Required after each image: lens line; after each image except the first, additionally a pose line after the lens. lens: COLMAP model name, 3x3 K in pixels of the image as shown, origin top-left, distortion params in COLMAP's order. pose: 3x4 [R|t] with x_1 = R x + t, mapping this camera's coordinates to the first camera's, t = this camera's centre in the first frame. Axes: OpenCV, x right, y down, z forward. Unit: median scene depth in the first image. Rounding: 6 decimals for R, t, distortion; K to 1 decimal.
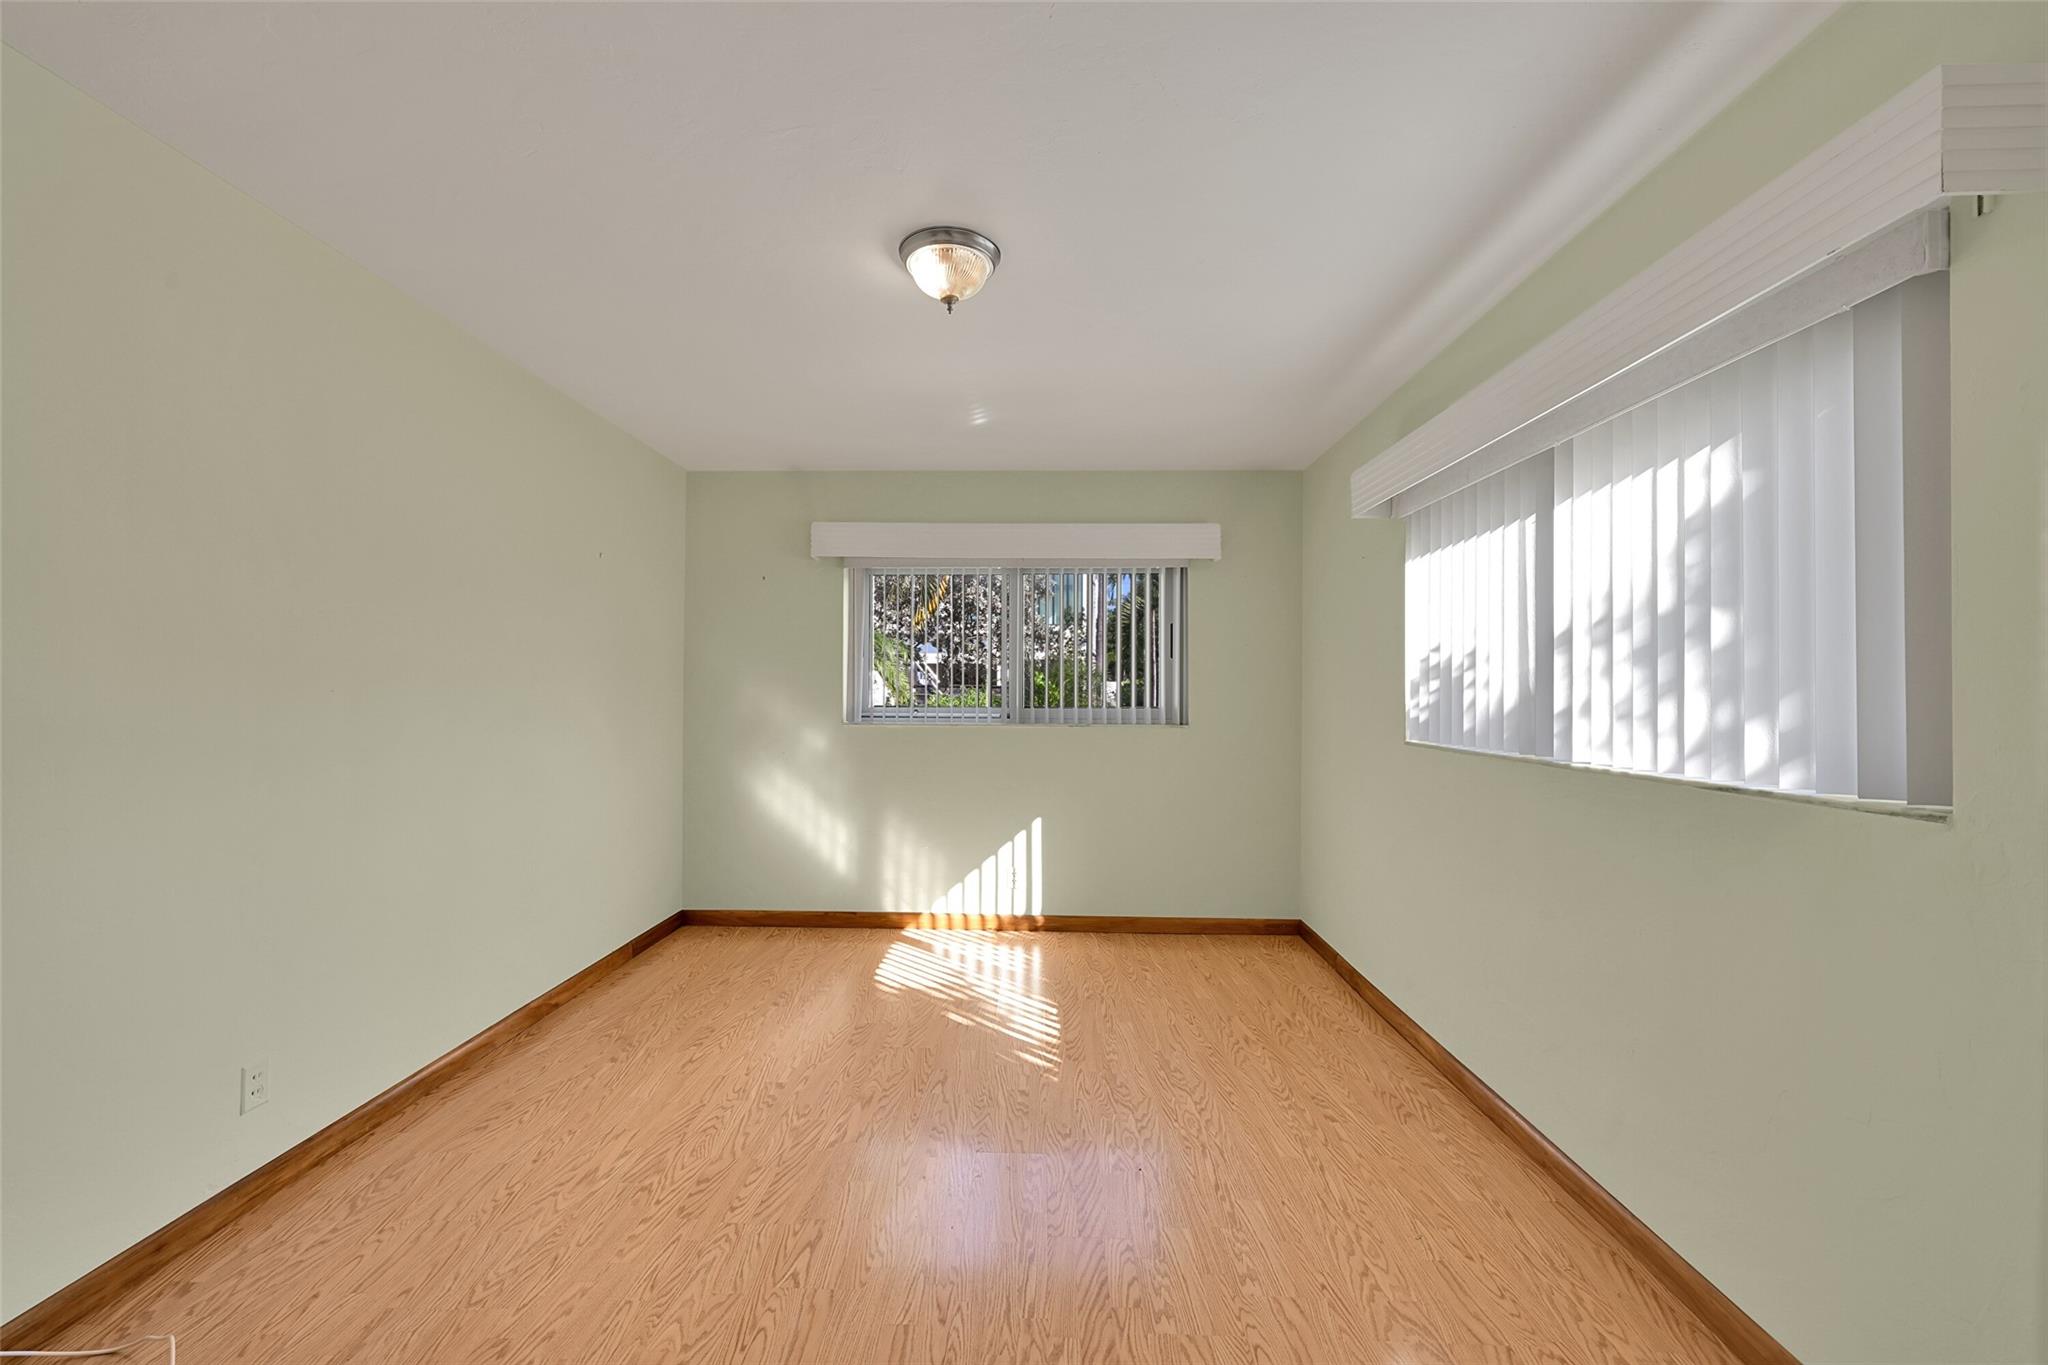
lens RADIAL K [[808.7, 0, 1019.8], [0, 808.7, 687.3], [0, 0, 1]] dist [-0.001167, 0.000266]
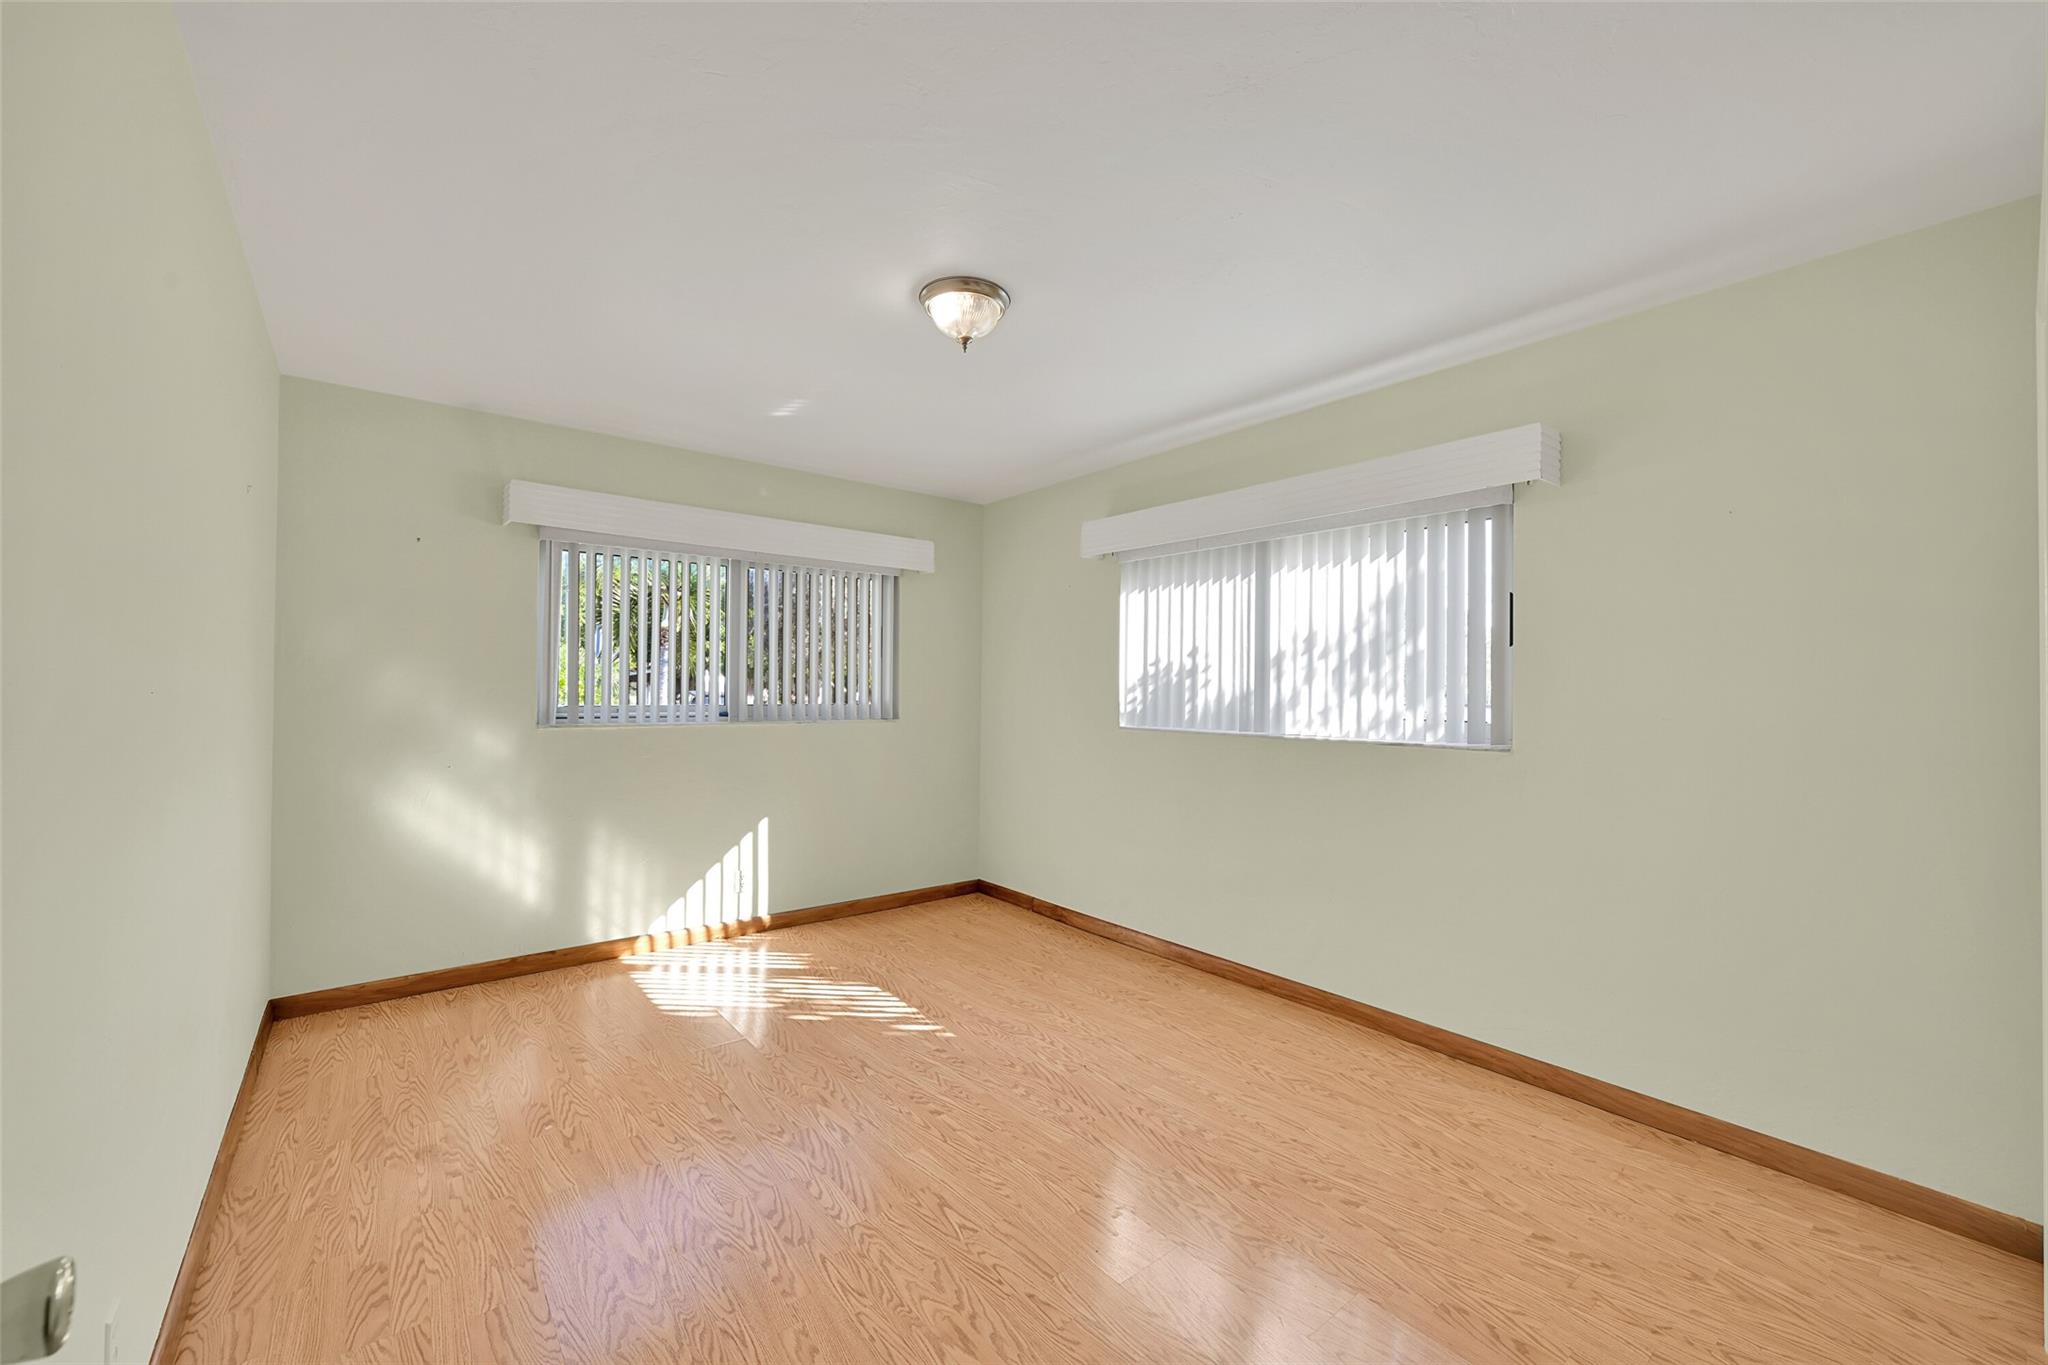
lens RADIAL K [[808.7, 0, 1018.0], [0, 808.7, 686.6], [0, 0, 1]] dist [-0.001167, 0.000266]
pose [[0.761946, 0.004213, 0.647627, -0.400684], [-0.008137, 0.999962, 0.003068, -0.002883], [-0.647589, -0.007608, 0.761952, 0.053425]]
